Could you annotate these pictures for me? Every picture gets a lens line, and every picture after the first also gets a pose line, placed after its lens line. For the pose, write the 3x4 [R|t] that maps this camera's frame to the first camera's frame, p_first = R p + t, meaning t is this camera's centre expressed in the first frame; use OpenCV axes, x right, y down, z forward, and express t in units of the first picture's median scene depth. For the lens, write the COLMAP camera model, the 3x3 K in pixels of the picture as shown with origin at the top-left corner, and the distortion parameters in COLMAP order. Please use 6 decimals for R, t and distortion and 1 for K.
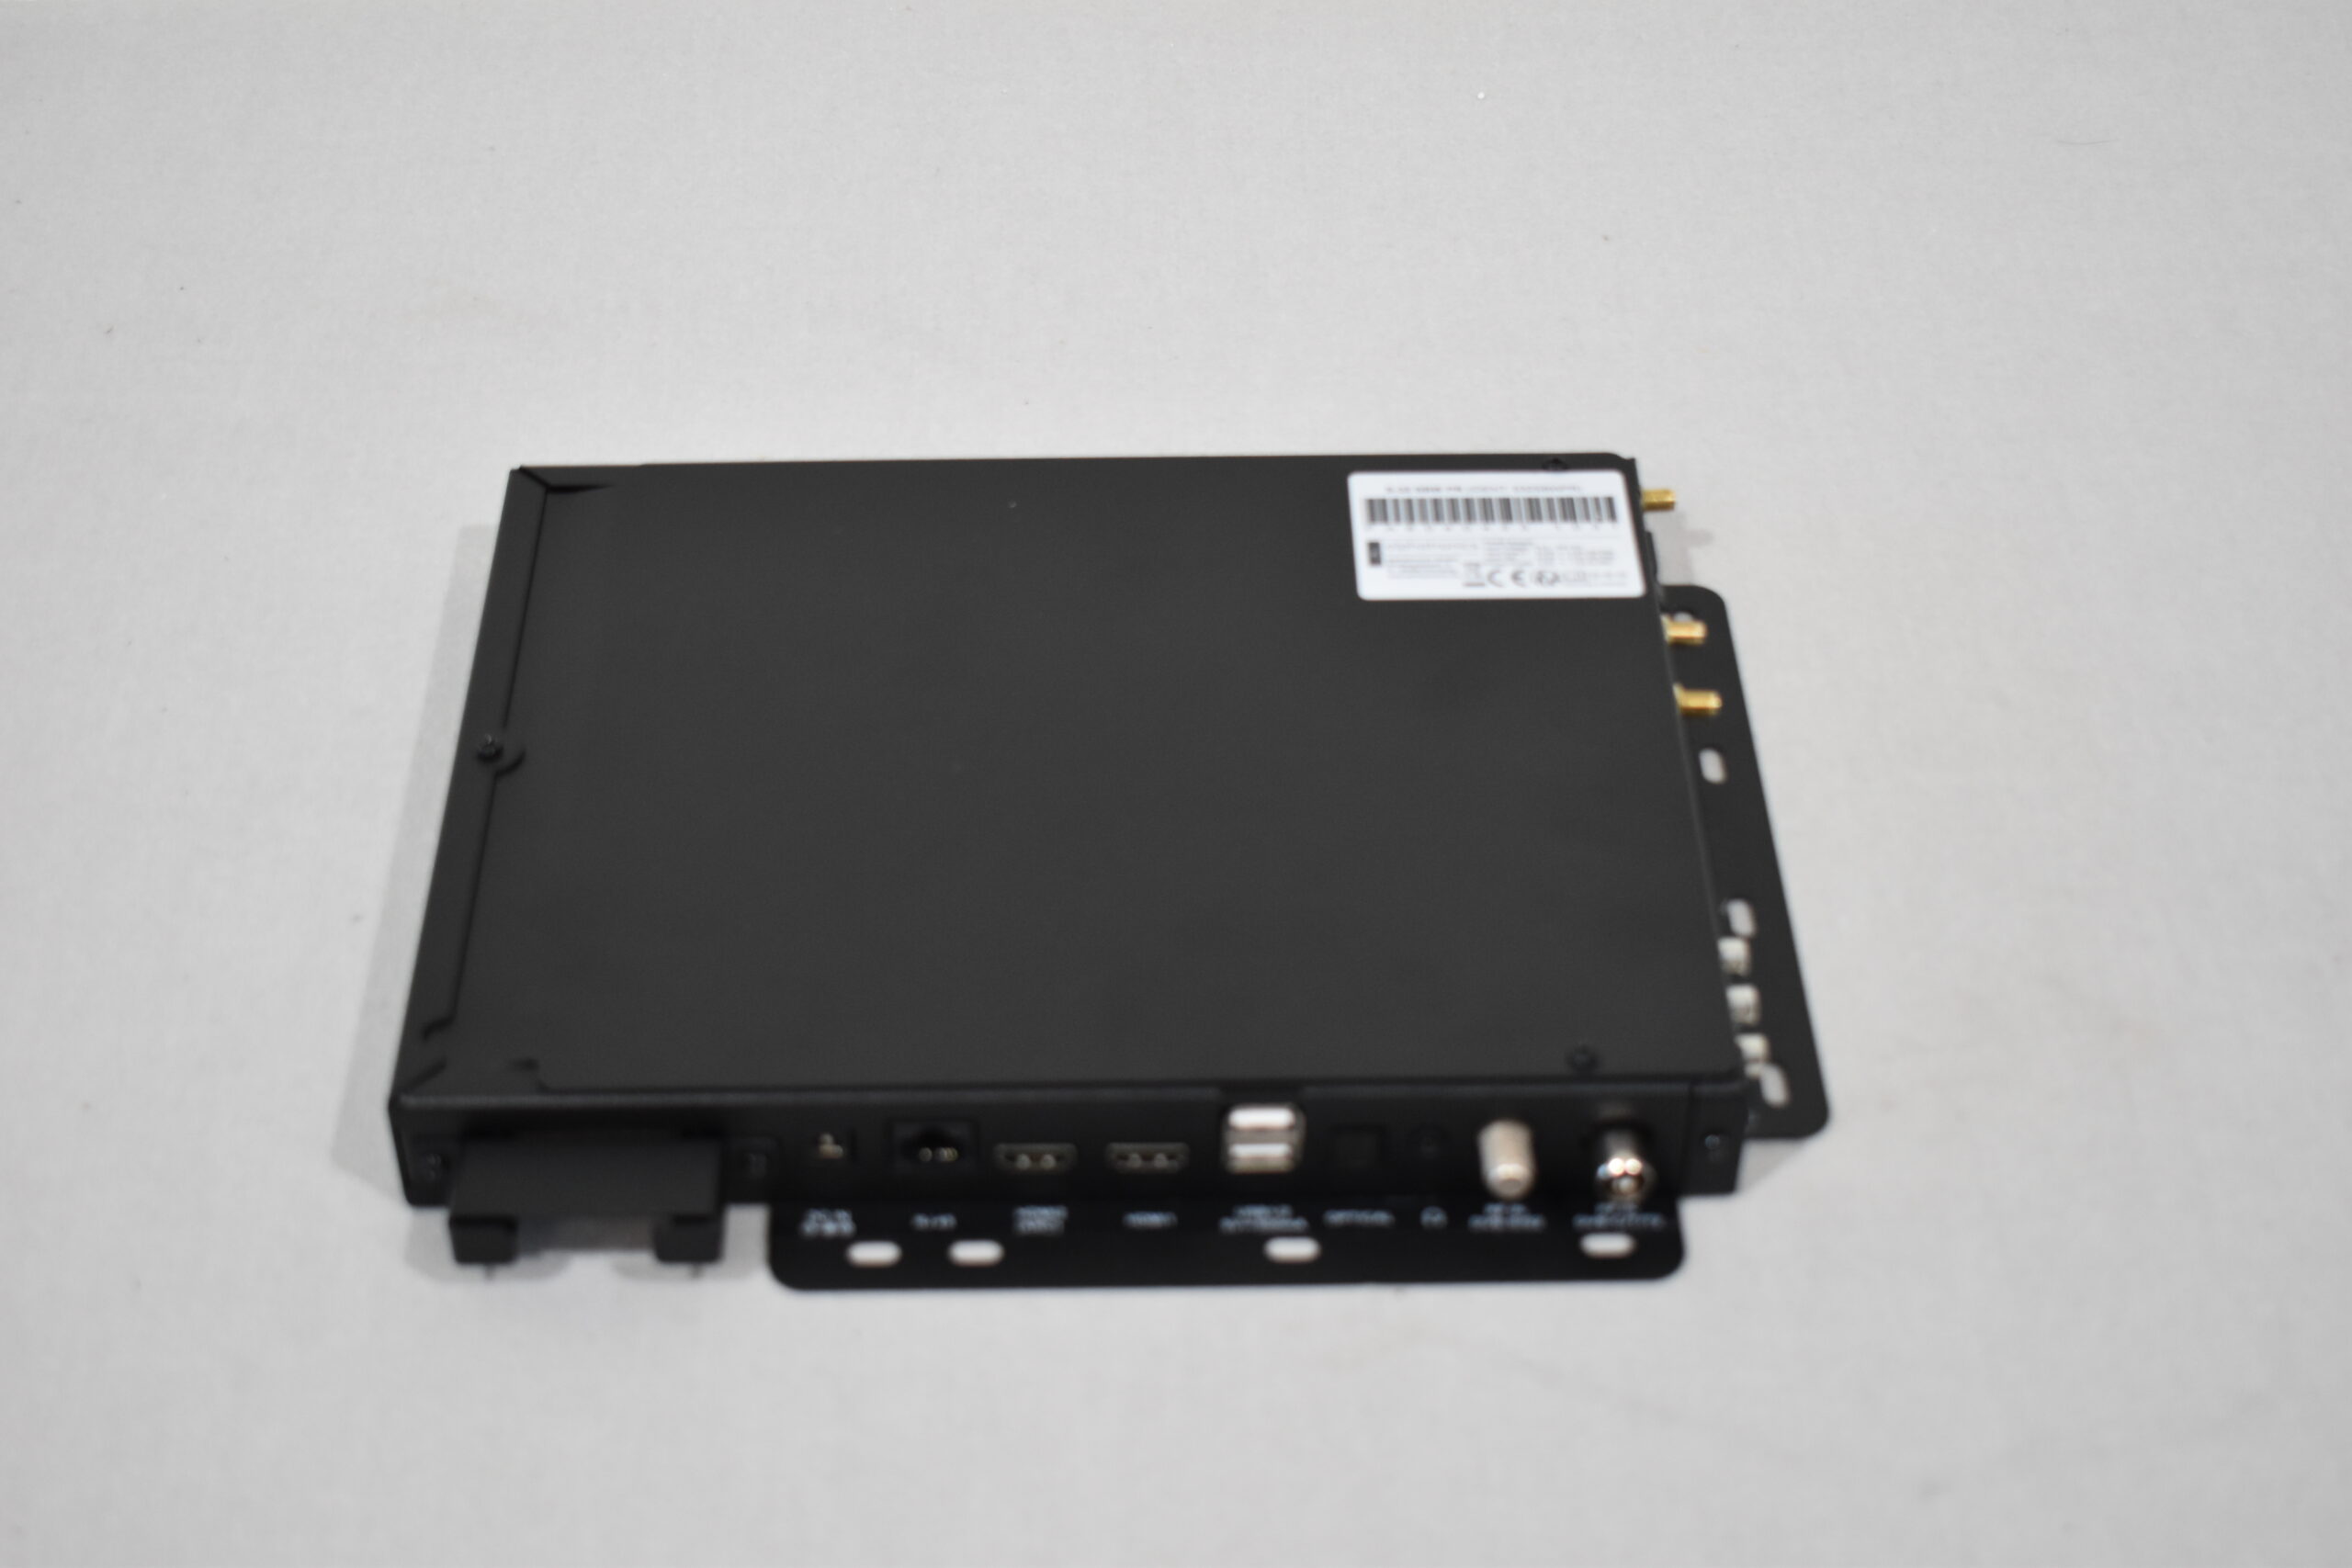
lens RADIAL K [[3955.6, 0, 1176.0], [0, 3955.6, 784.0], [0, 0, 1]] dist [0.032801, 0.006982]
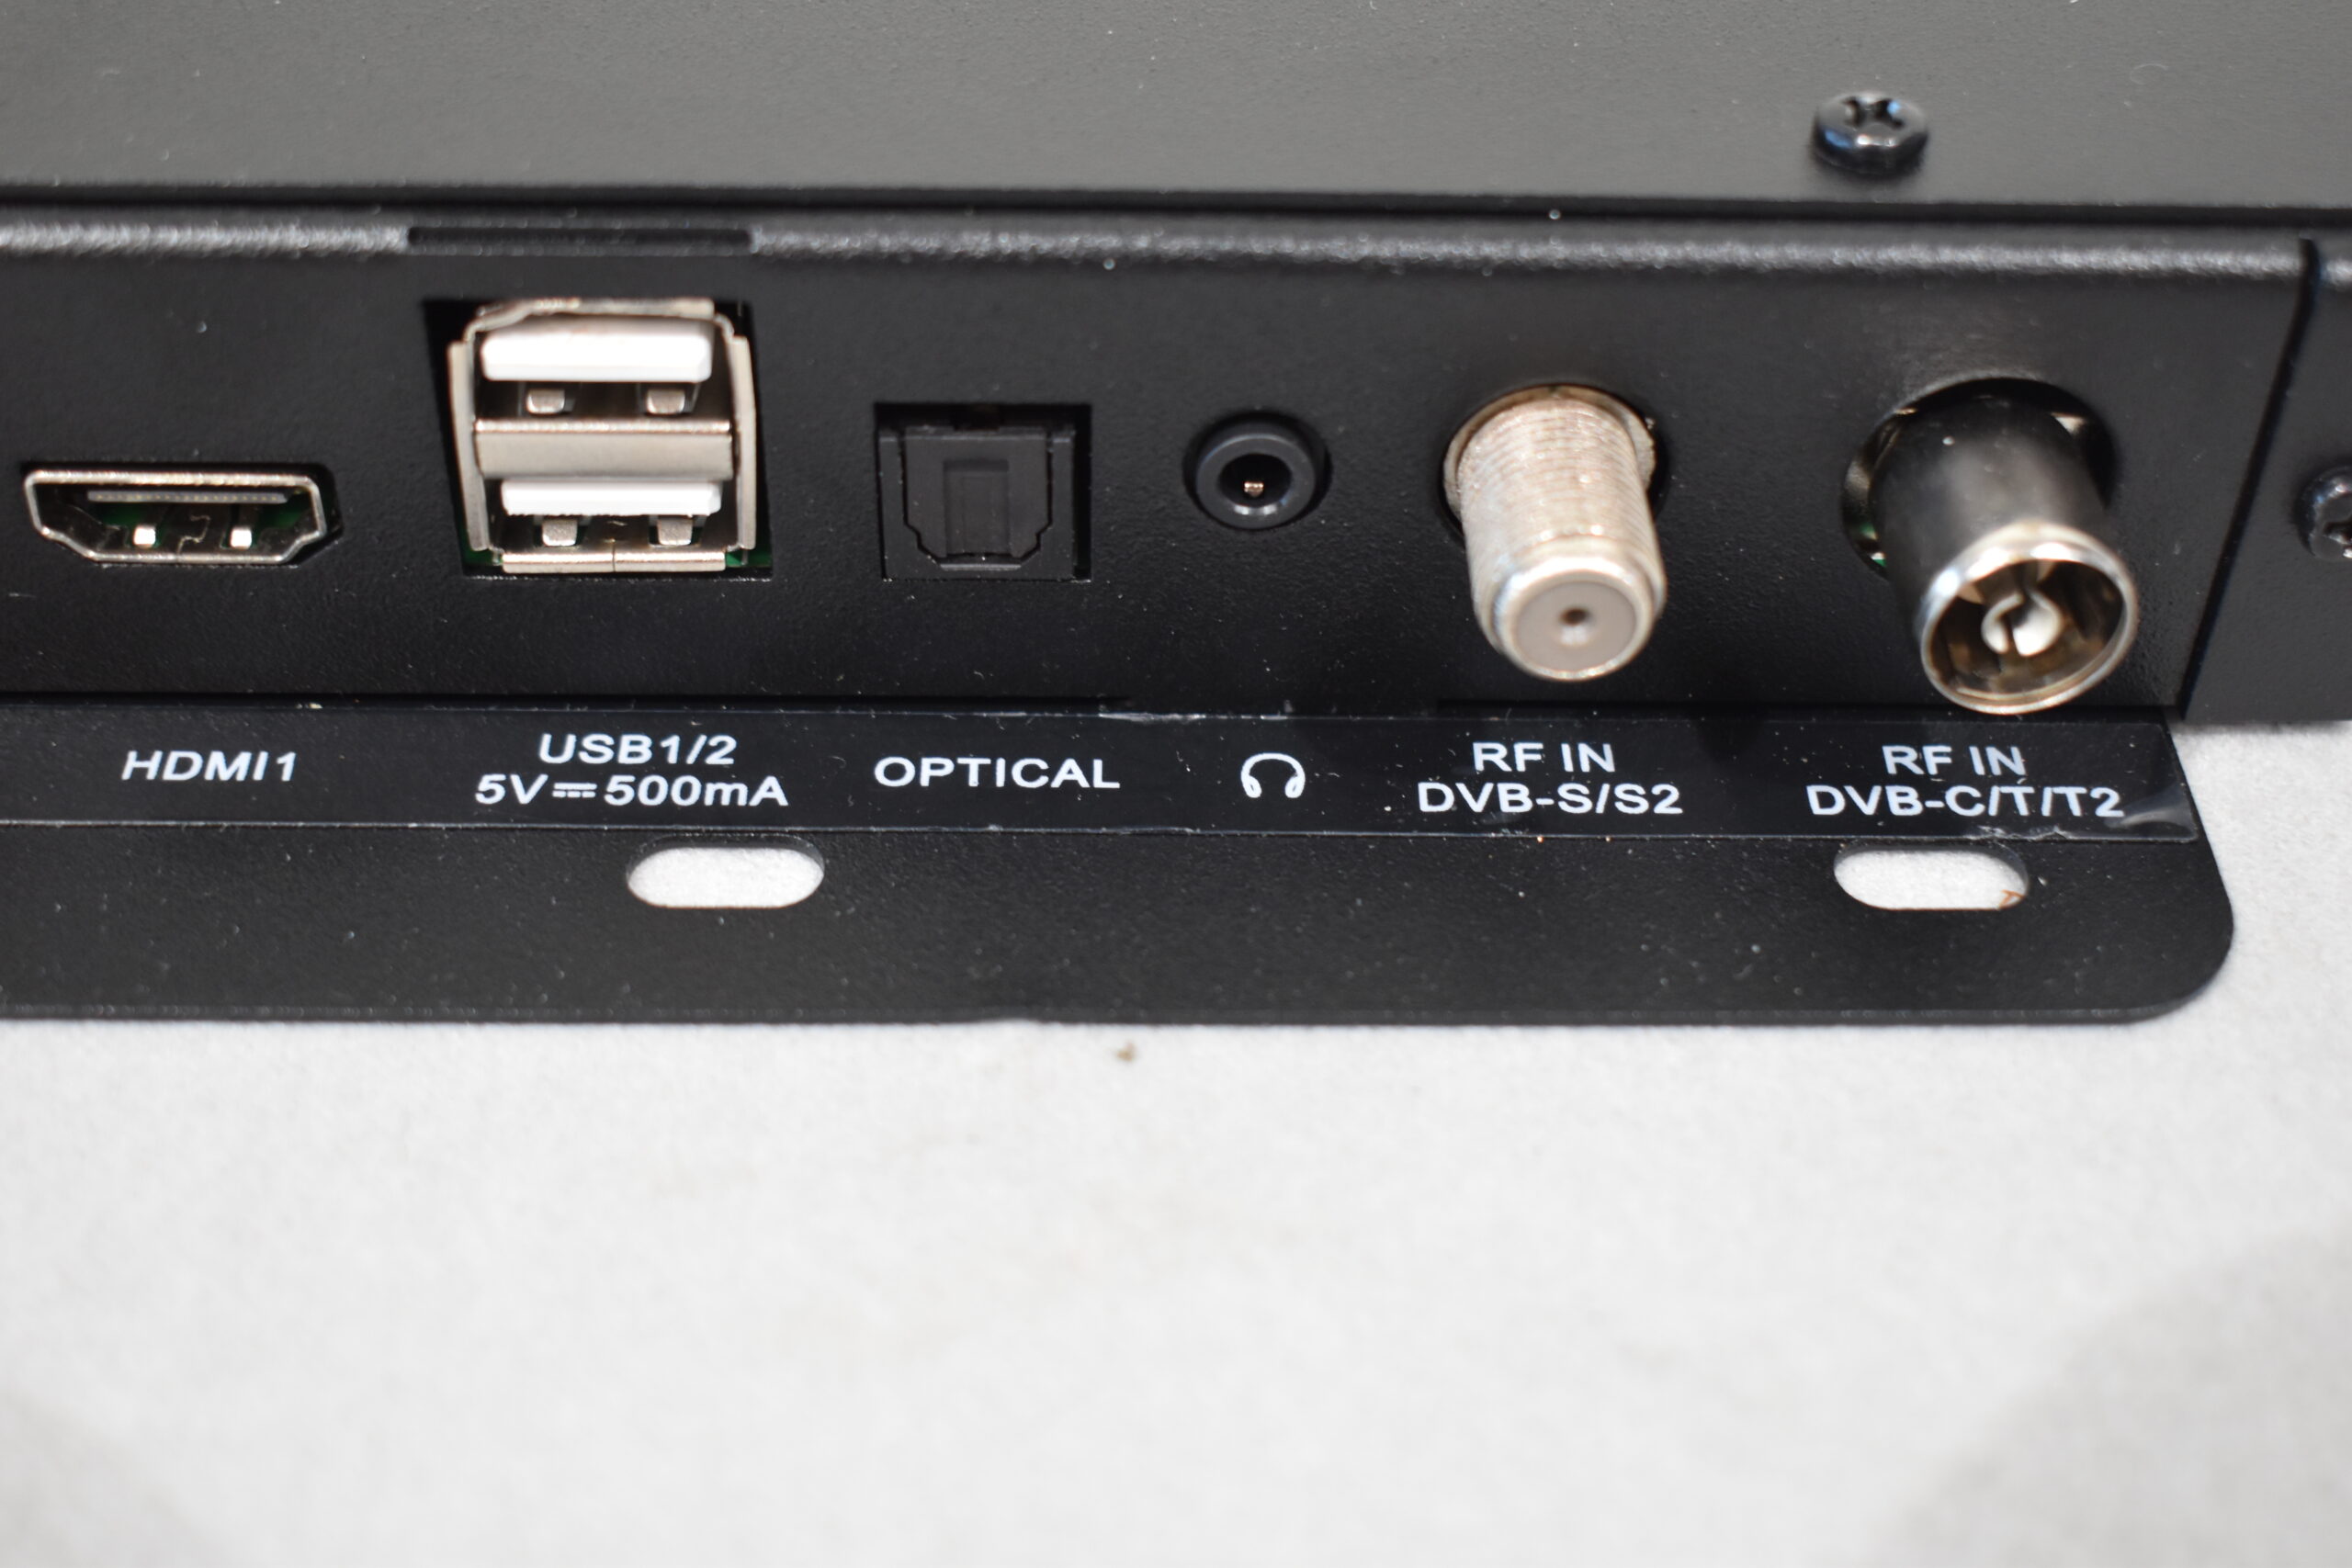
lens RADIAL K [[3342.6, 0, 1176.0], [0, 3342.6, 784.0], [0, 0, 1]] dist [-0.034274, -0.083036]
pose [[0.999632, 0.017735, 0.020507, 0.053929], [-0.018542, 0.999033, 0.039854, 0.101322], [-0.019780, -0.040220, 0.998995, 0.775868]]
